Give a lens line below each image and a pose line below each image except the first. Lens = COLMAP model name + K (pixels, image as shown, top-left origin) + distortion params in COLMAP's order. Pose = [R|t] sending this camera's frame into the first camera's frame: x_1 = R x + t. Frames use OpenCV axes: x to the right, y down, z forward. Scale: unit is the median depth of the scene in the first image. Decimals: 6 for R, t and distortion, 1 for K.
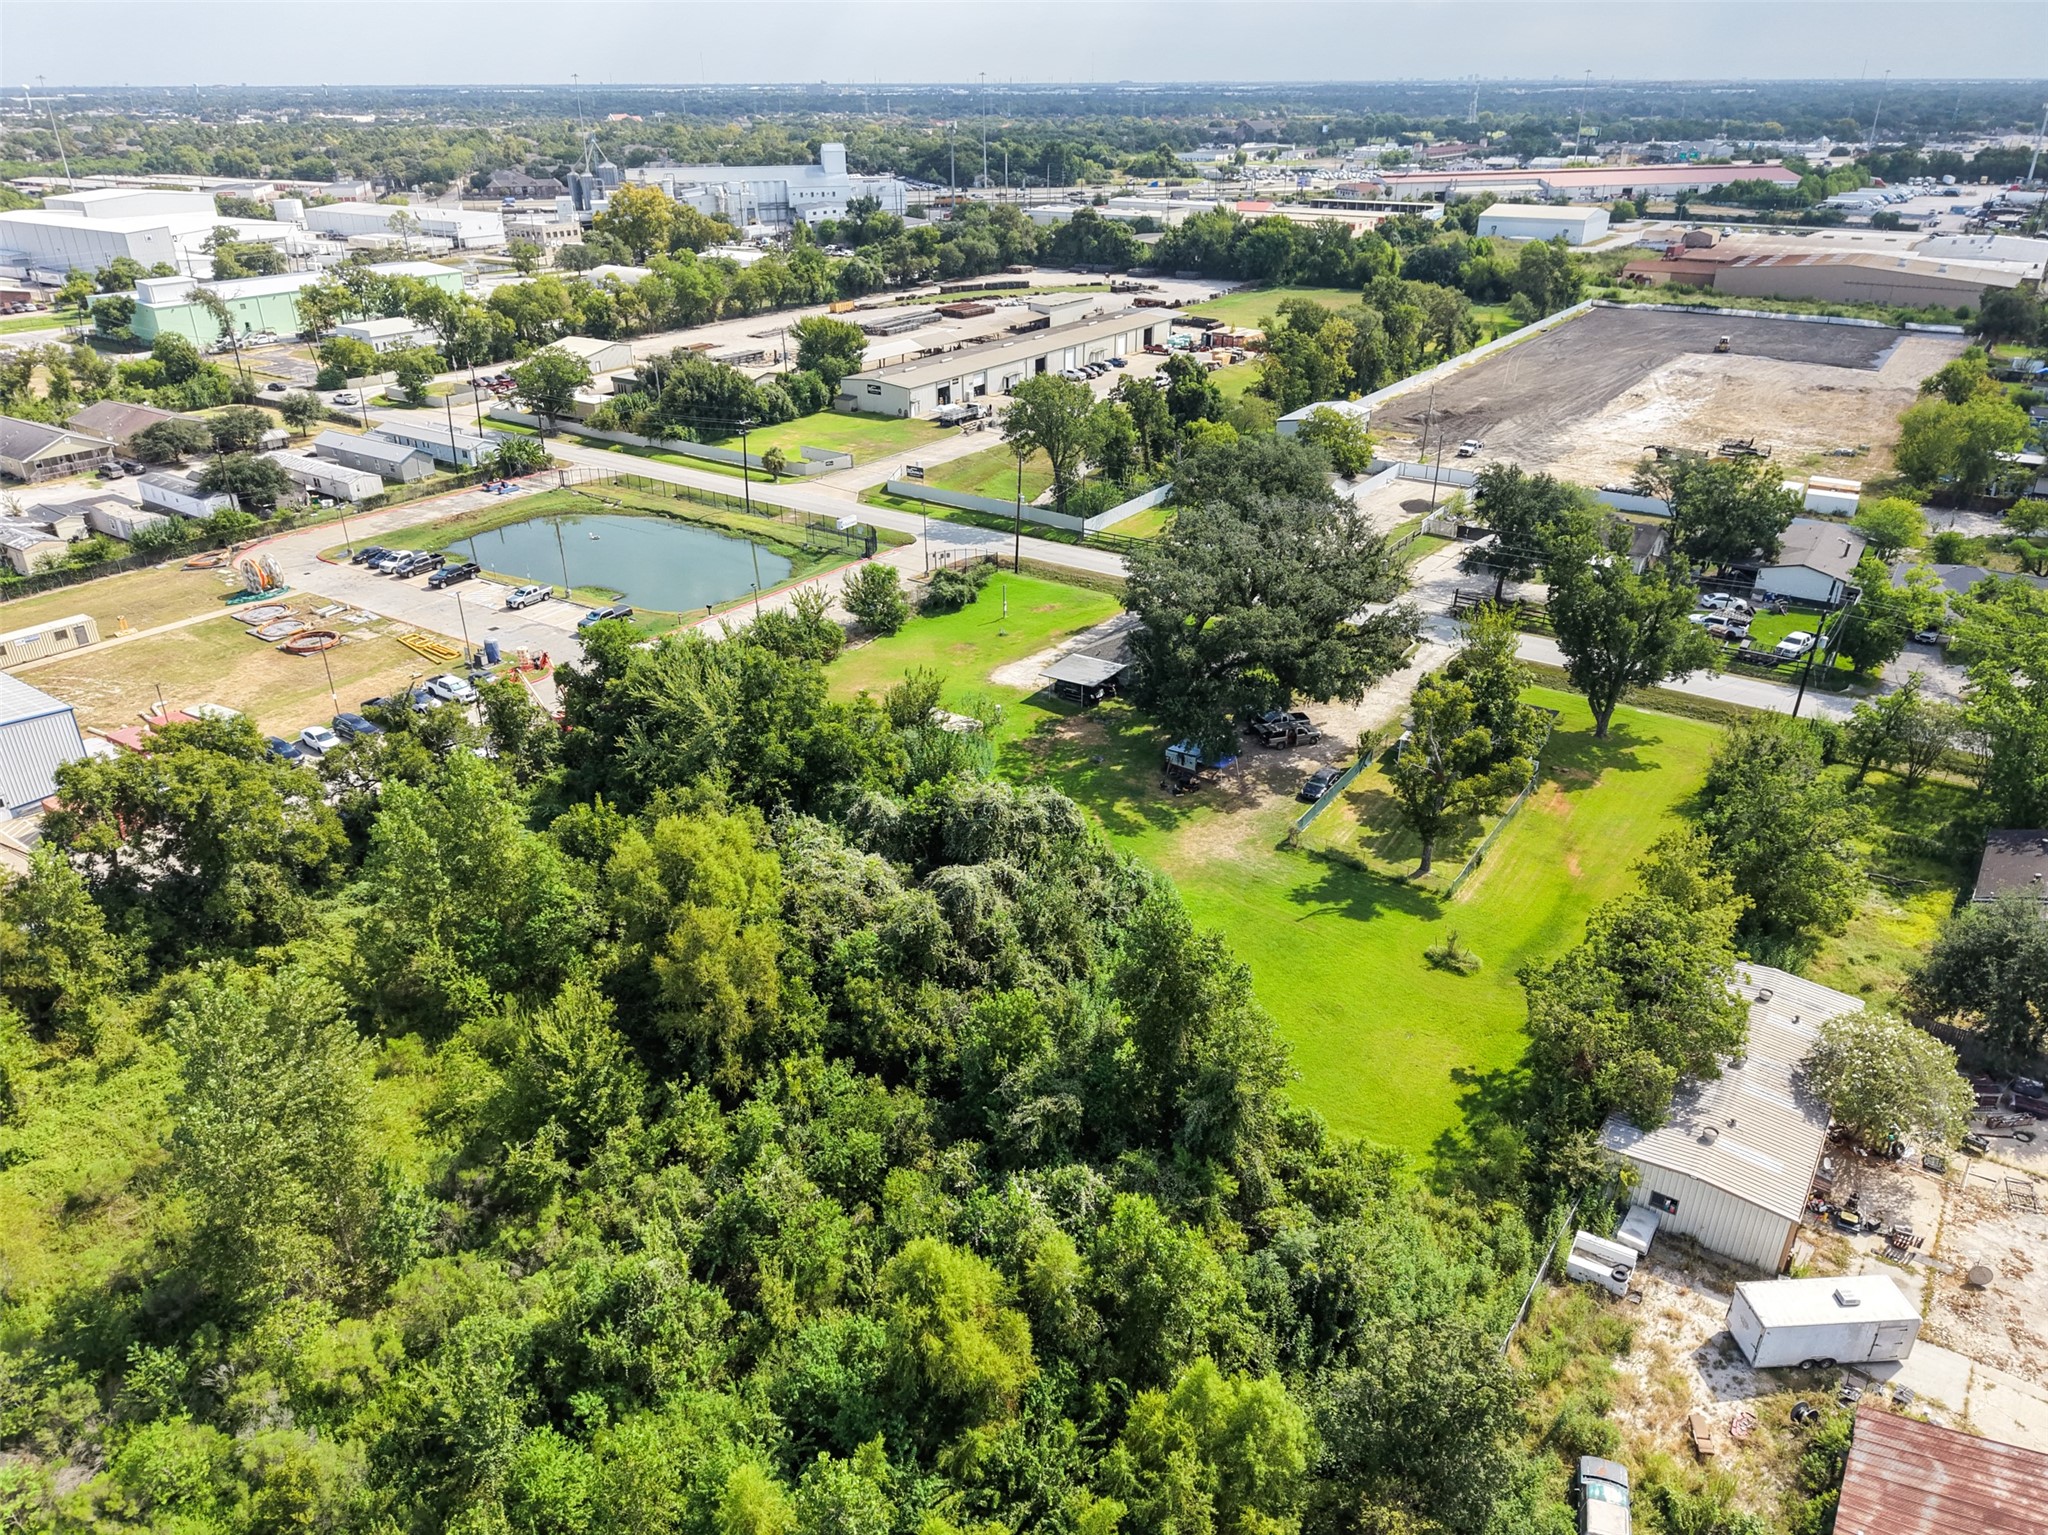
lens RADIAL K [[1382.9, 0, 1022.5], [0, 1382.9, 779.3], [0, 0, 1]] dist [0.026402, -0.029128]
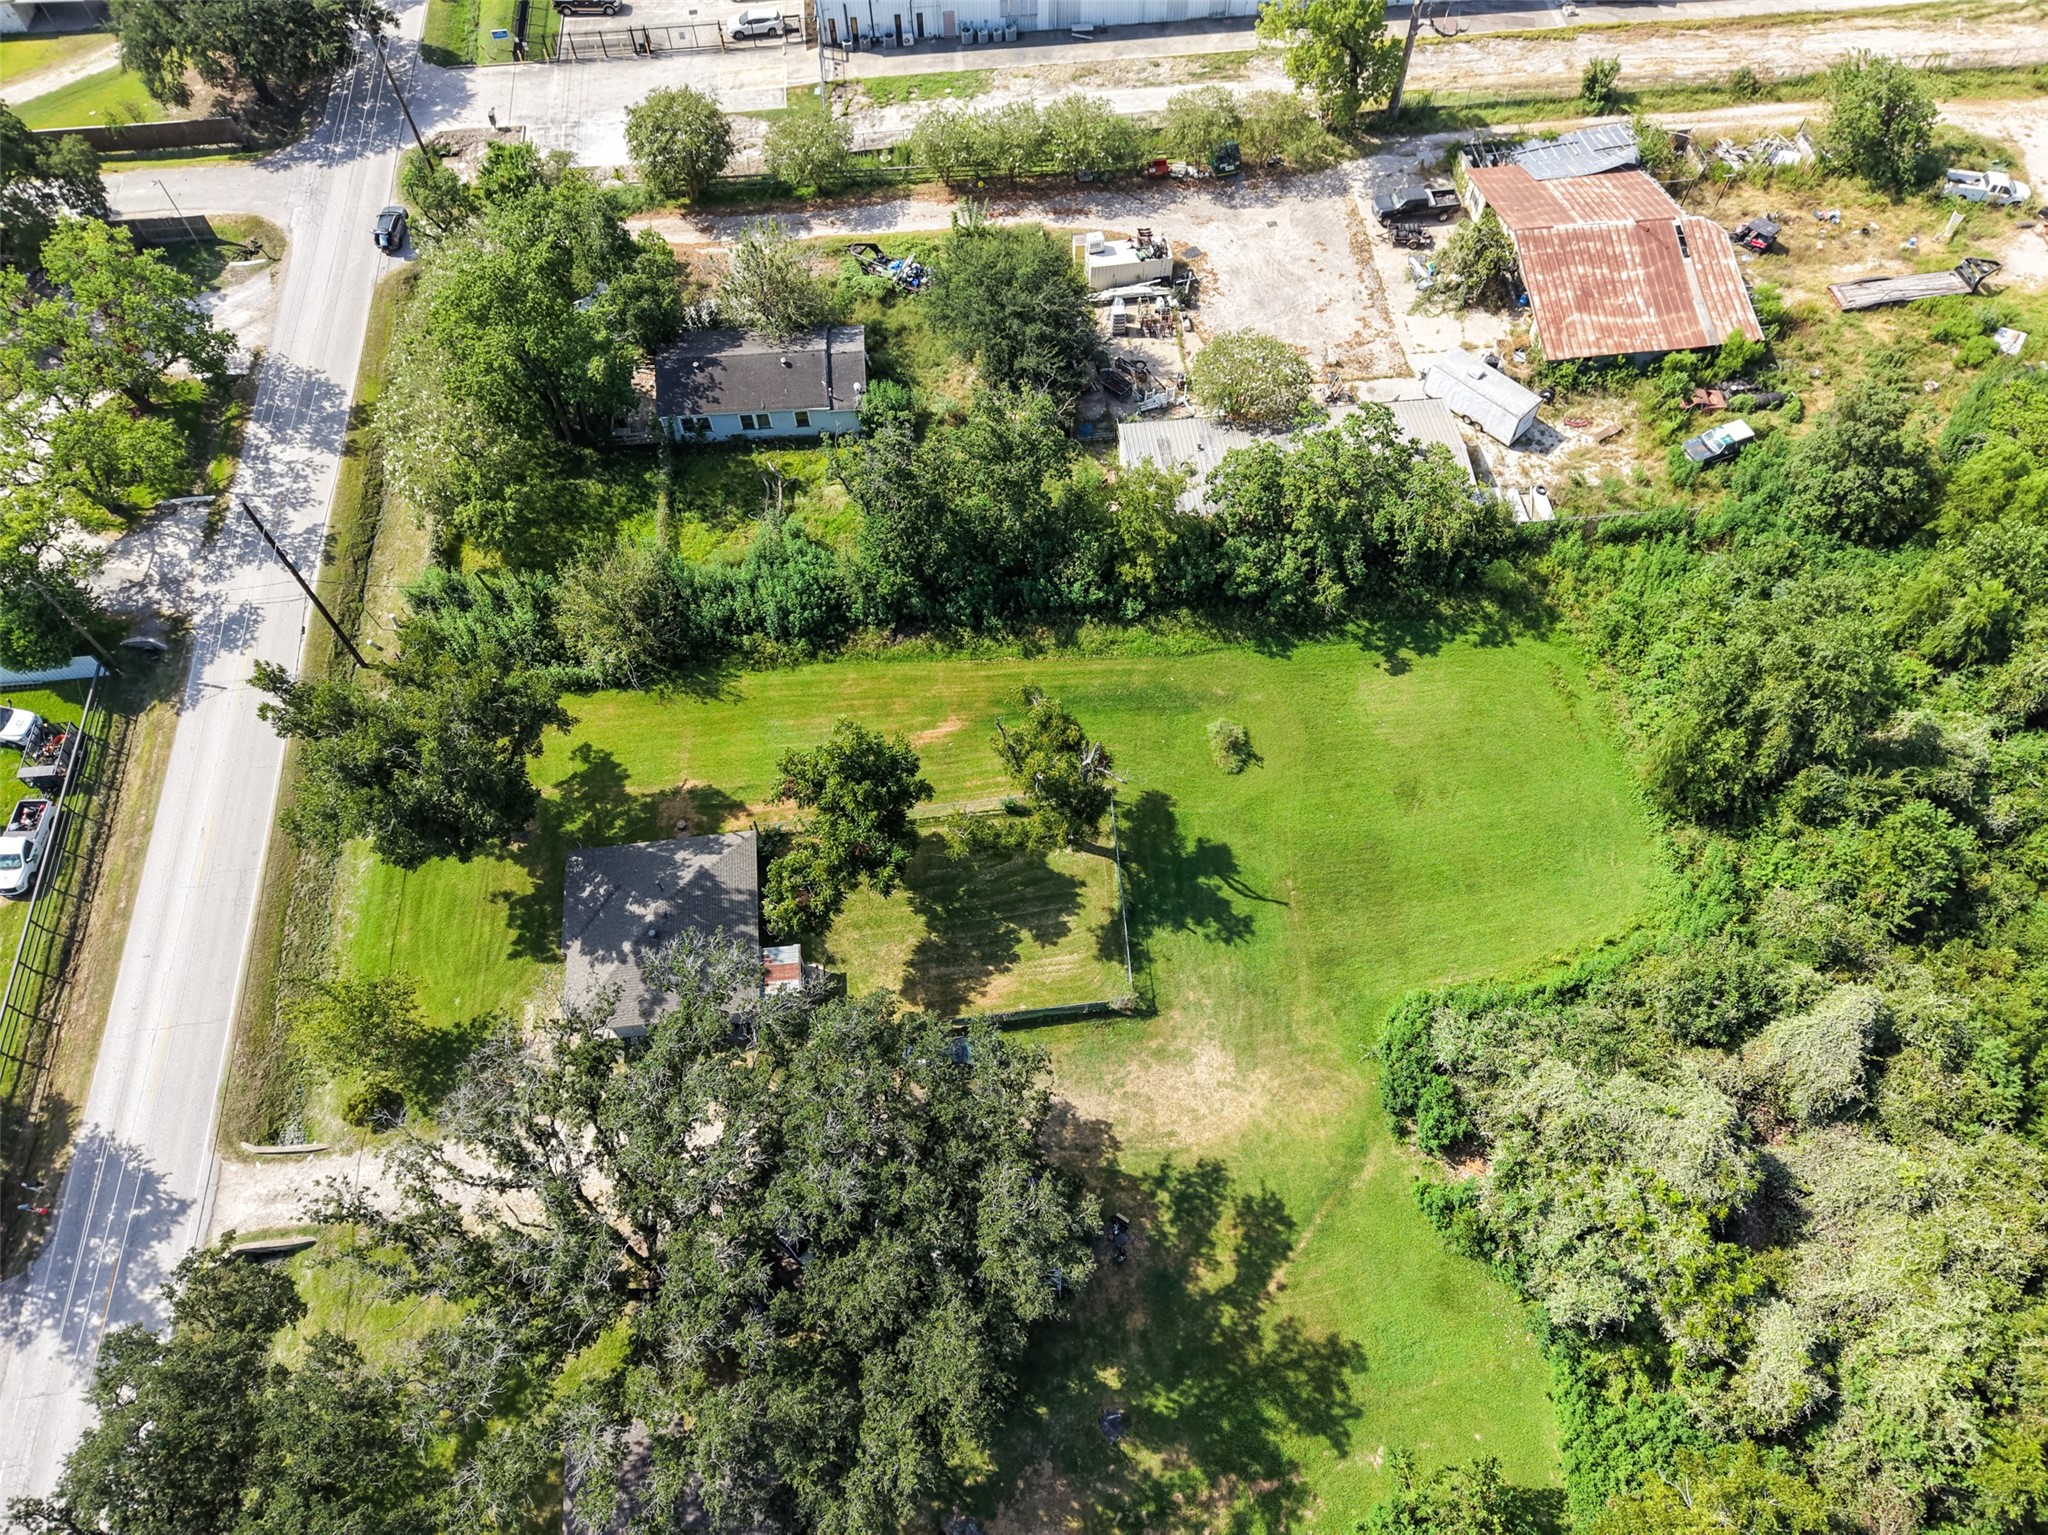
lens RADIAL K [[1364.7, 0, 1027.3], [0, 1364.7, 773.5], [0, 0, 1]] dist [0.026877, -0.027171]
pose [[-0.658192, -0.645266, 0.387834, 0.033307], [0.347768, 0.196304, 0.916800, -0.556413], [-0.667713, 0.738306, 0.095197, 0.788405]]
